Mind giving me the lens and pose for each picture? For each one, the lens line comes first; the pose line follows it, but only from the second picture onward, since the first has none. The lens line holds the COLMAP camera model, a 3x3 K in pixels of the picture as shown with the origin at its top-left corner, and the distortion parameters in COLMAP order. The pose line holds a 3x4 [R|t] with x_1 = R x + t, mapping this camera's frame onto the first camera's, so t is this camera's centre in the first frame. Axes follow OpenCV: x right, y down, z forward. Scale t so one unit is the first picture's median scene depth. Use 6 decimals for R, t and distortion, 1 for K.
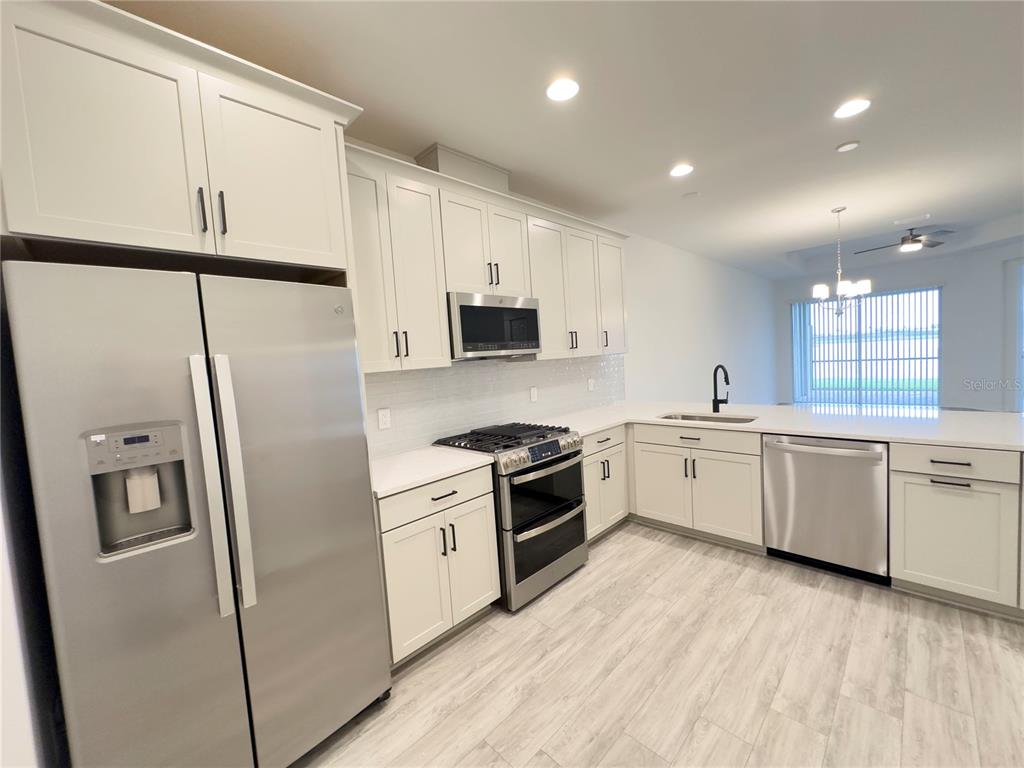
lens RADIAL K [[408.6, 0, 512.6], [0, 408.6, 383.0], [0, 0, 1]] dist [0.000467, -0.000317]
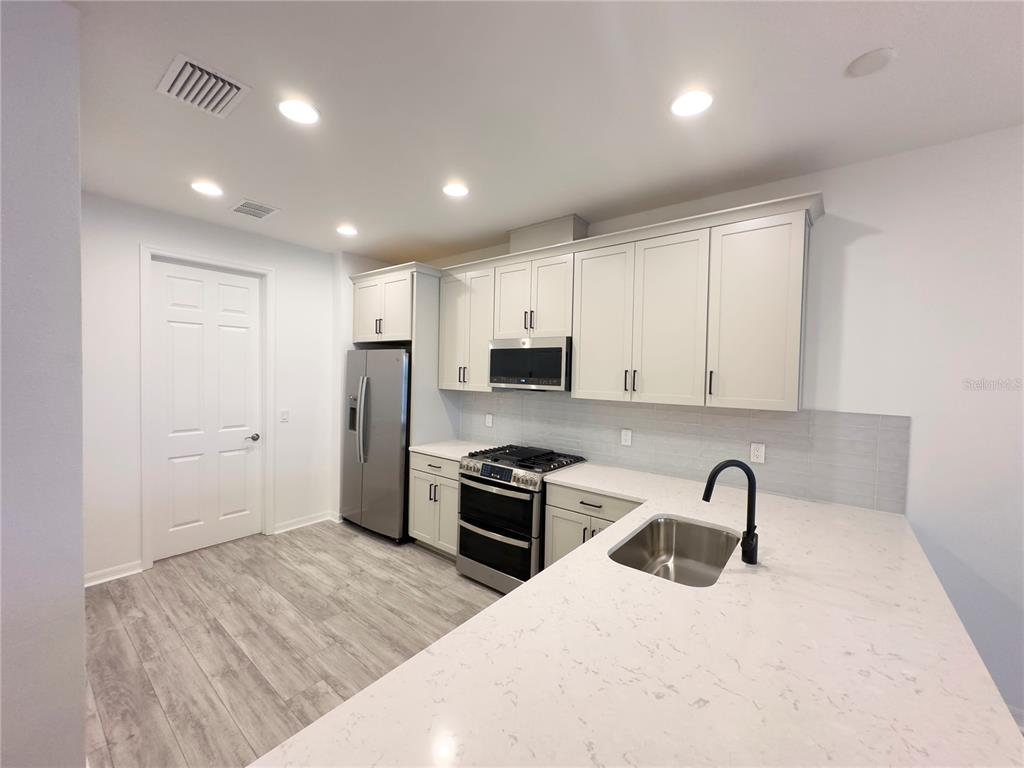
lens RADIAL K [[408.6, 0, 511.4], [0, 408.6, 383.2], [0, 0, 1]] dist [0.000467, -0.000317]
pose [[0.105341, 0.095548, -0.989835, 1.553203], [-0.090427, 0.992170, 0.086150, -0.247970], [0.990316, 0.080432, 0.113156, 1.129041]]
